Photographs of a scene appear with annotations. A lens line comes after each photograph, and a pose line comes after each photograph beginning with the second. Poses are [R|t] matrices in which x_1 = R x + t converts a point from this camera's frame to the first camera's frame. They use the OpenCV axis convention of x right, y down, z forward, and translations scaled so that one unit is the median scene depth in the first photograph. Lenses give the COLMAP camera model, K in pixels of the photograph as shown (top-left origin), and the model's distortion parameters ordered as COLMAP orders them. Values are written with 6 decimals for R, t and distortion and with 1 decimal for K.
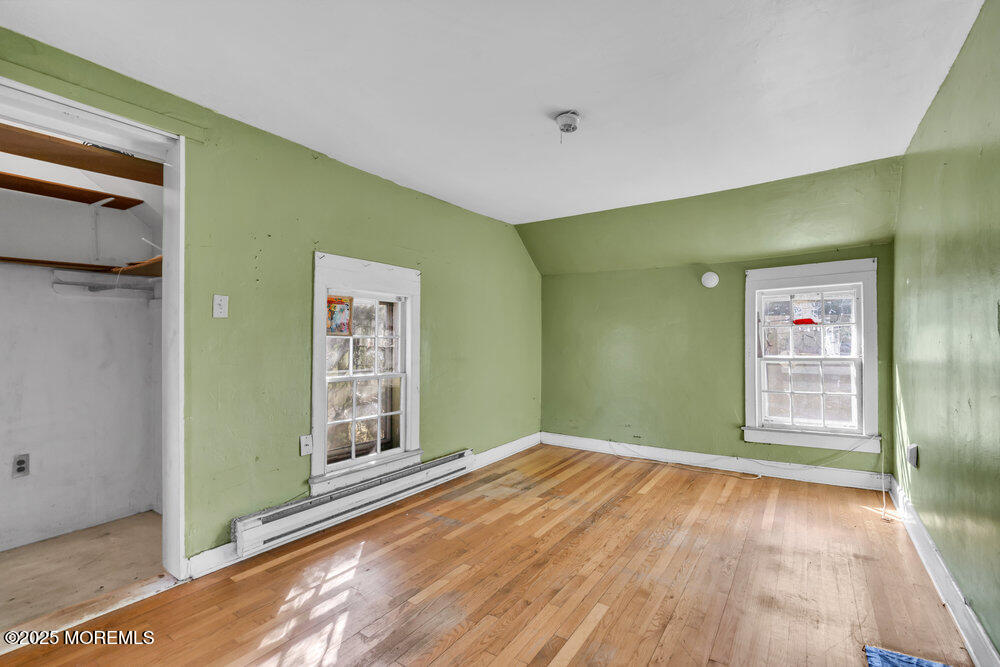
lens RADIAL K [[455.5, 0, 501.4], [0, 455.5, 335.9], [0, 0, 1]] dist [-0.003369, 0.000272]
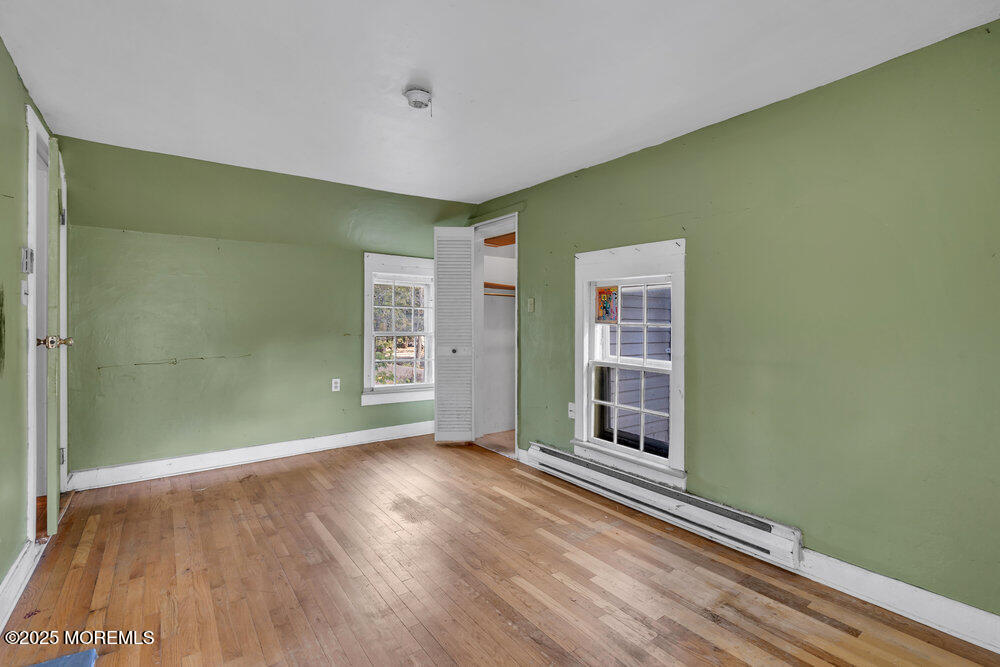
lens RADIAL K [[455.5, 0, 499.1], [0, 455.5, 328.1], [0, 0, 1]] dist [-0.003369, 0.000272]
pose [[-0.333951, 0.005219, -0.942576, 0.683907], [-0.007122, 0.999942, 0.008060, 0.003448], [0.942563, 0.009405, -0.333895, 1.027885]]
